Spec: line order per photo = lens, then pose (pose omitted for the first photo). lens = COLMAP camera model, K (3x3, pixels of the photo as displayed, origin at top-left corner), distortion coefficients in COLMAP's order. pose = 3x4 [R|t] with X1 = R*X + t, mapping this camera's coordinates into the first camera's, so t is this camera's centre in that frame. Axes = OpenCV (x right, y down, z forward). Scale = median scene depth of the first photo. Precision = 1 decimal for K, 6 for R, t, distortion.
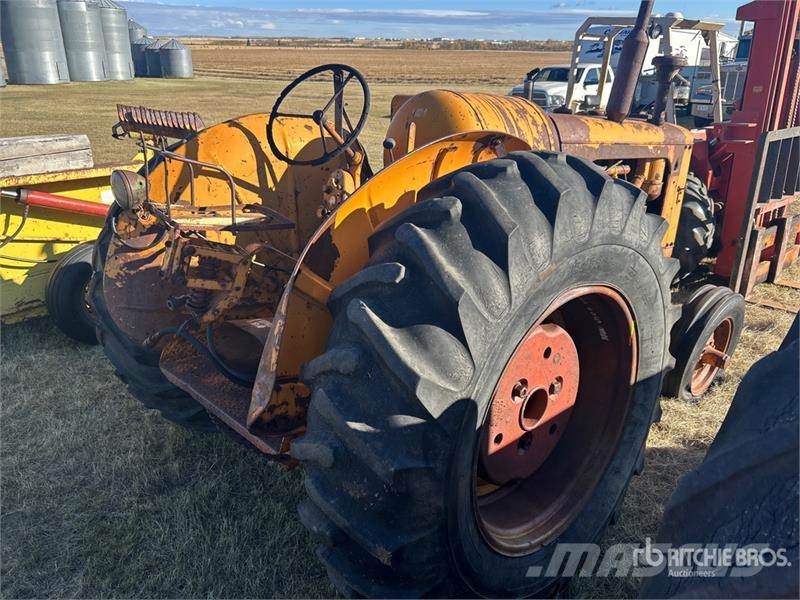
lens RADIAL K [[607.4, 0, 400.2], [0, 607.4, 295.5], [0, 0, 1]] dist [0.020705, -0.030739]
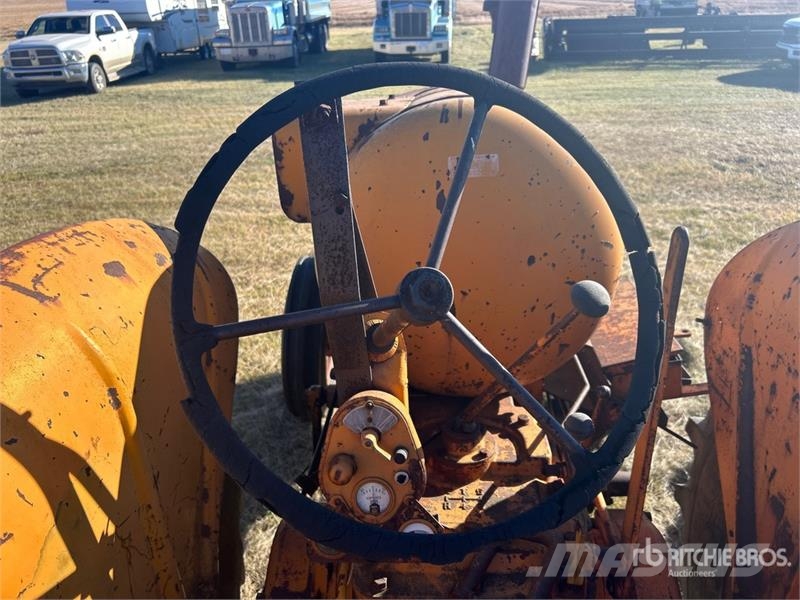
lens RADIAL K [[607.4, 0, 397.8], [0, 607.4, 298.5], [0, 0, 1]] dist [0.020705, -0.030739]
pose [[0.735495, -0.320982, 0.596672, -0.168567], [0.270248, 0.946553, 0.176078, -0.199474], [-0.621300, 0.031745, 0.782930, 0.486632]]
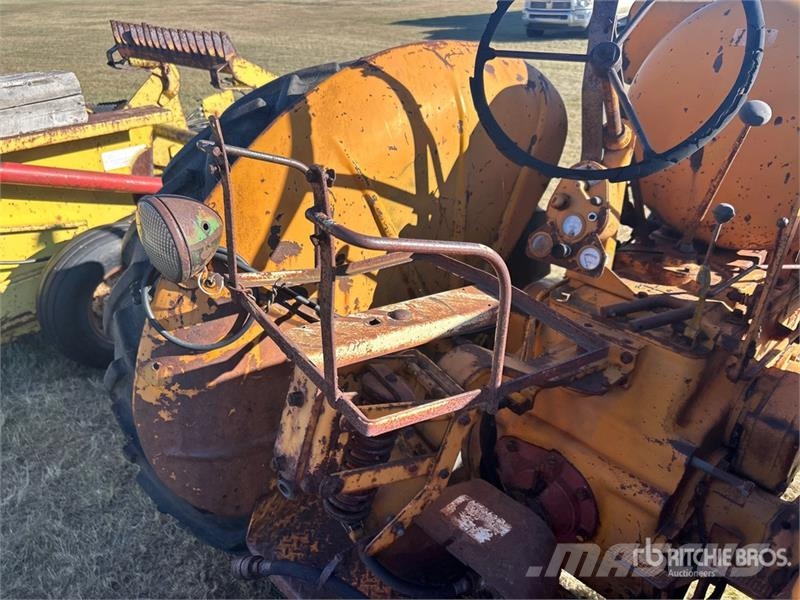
lens RADIAL K [[598.0, 0, 393.2], [0, 598.0, 297.1], [0, 0, 1]] dist [0.011439, -0.018238]
pose [[0.999825, -0.014727, -0.011574, -0.167013], [0.016226, 0.989686, 0.142334, -0.112131], [0.009358, -0.142497, 0.989751, 0.330665]]
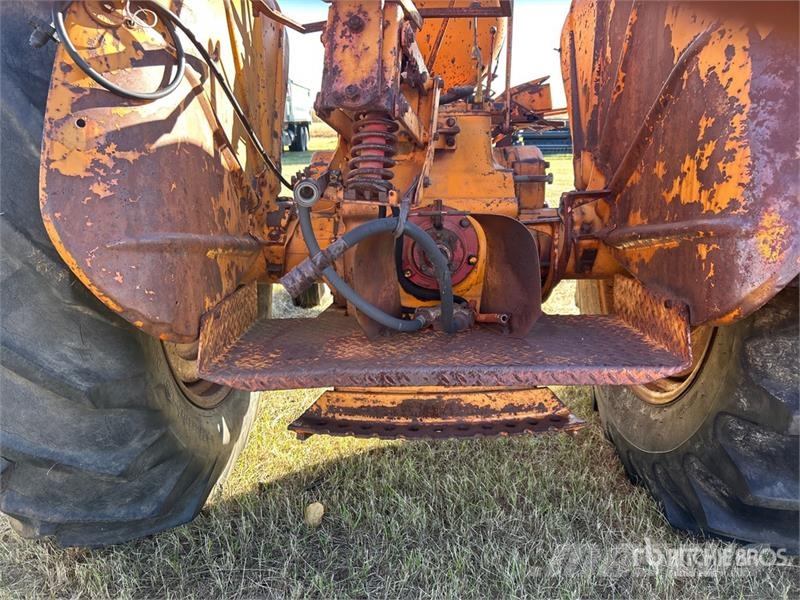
lens RADIAL K [[593.5, 0, 403.0], [0, 593.5, 299.0], [0, 0, 1]] dist [0.008671, -0.016500]
pose [[0.700871, -0.218538, 0.678985, -0.374102], [0.267531, 0.962957, 0.033782, 0.055643], [-0.661216, 0.157973, 0.733374, 0.372355]]
